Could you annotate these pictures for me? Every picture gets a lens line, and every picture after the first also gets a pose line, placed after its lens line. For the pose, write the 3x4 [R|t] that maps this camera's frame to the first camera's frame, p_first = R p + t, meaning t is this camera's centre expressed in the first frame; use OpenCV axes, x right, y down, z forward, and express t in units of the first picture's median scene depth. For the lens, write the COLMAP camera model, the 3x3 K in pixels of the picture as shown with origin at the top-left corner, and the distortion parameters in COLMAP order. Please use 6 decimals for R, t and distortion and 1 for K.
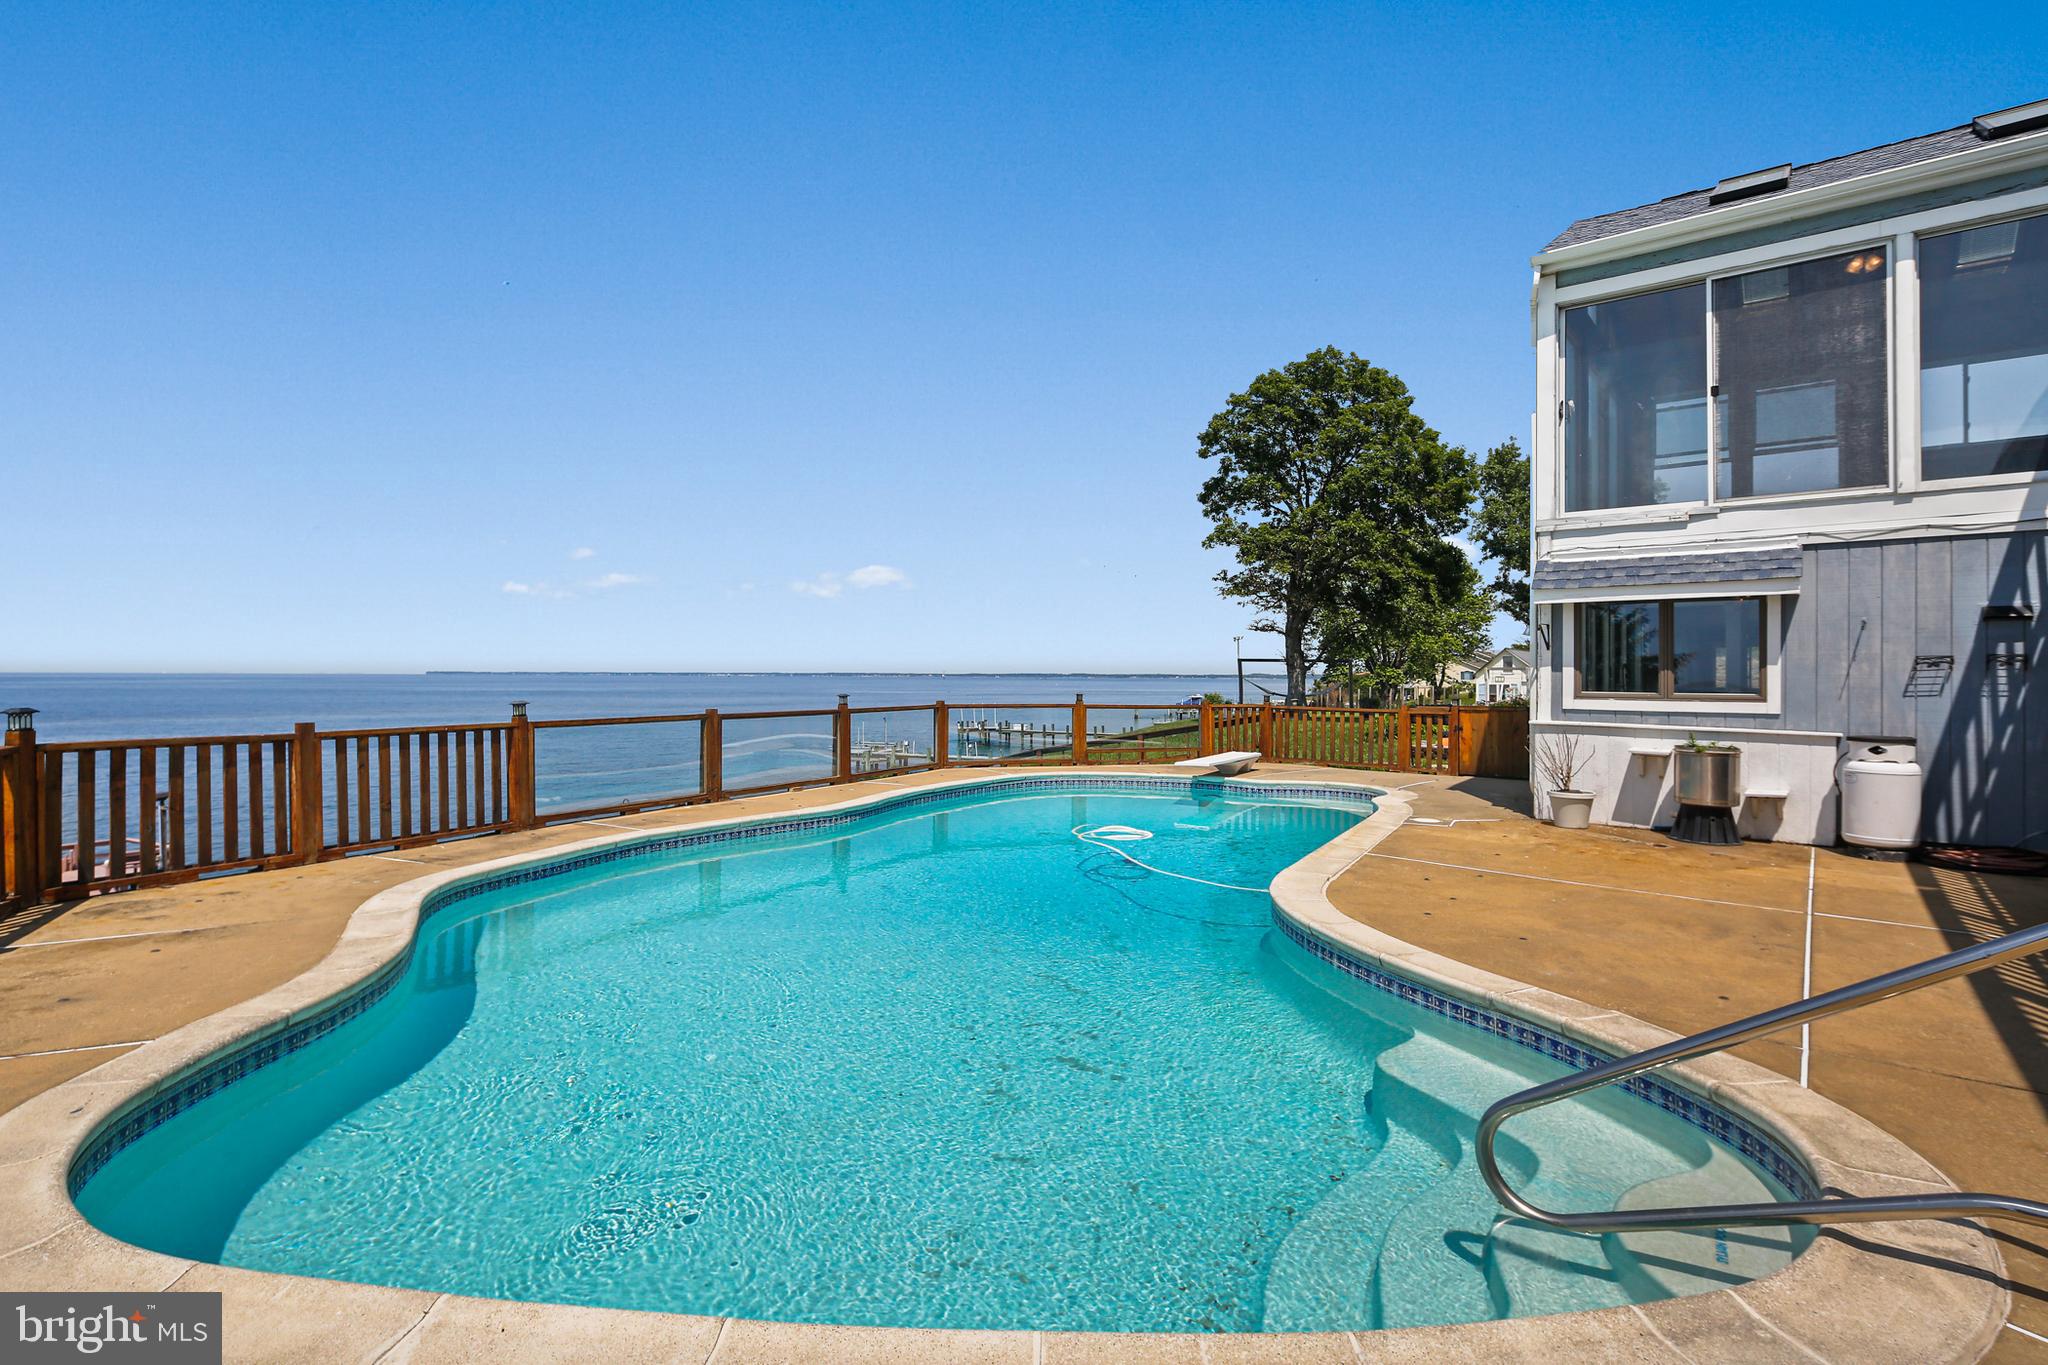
lens RADIAL K [[1005.3, 0, 1024.4], [0, 1005.3, 679.6], [0, 0, 1]] dist [0.002072, -0.000721]
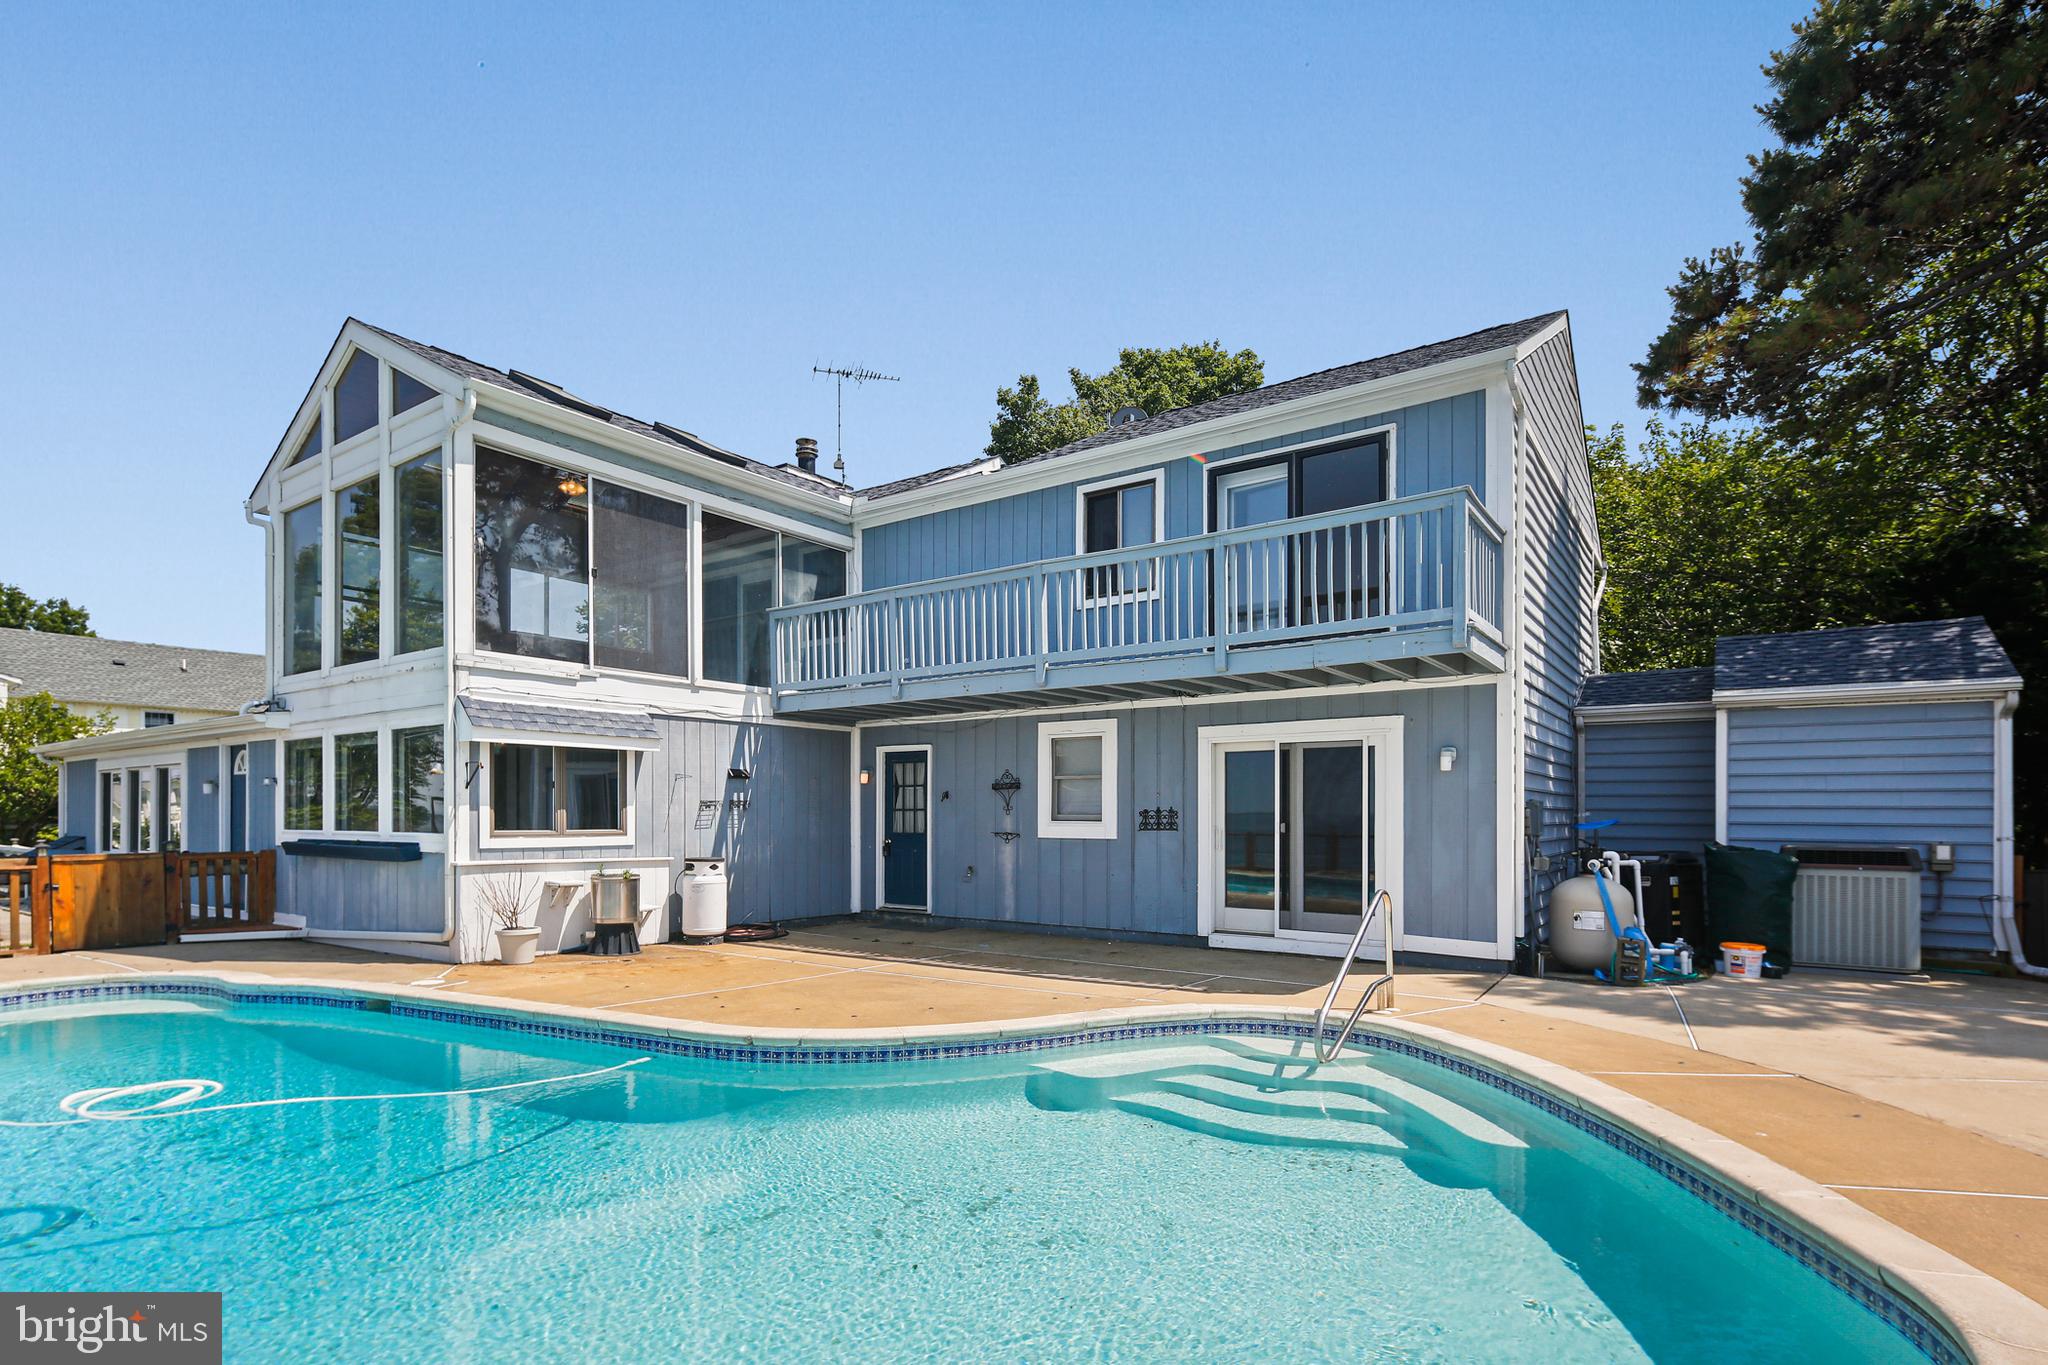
lens RADIAL K [[1005.3, 0, 1043.3], [0, 1005.3, 810.5], [0, 0, 1]] dist [0.002072, -0.000721]
pose [[-0.044390, 0.001079, 0.999014, -0.523141], [0.002921, 0.999995, -0.000950, -0.005938], [-0.999010, 0.002876, -0.044393, 0.536572]]
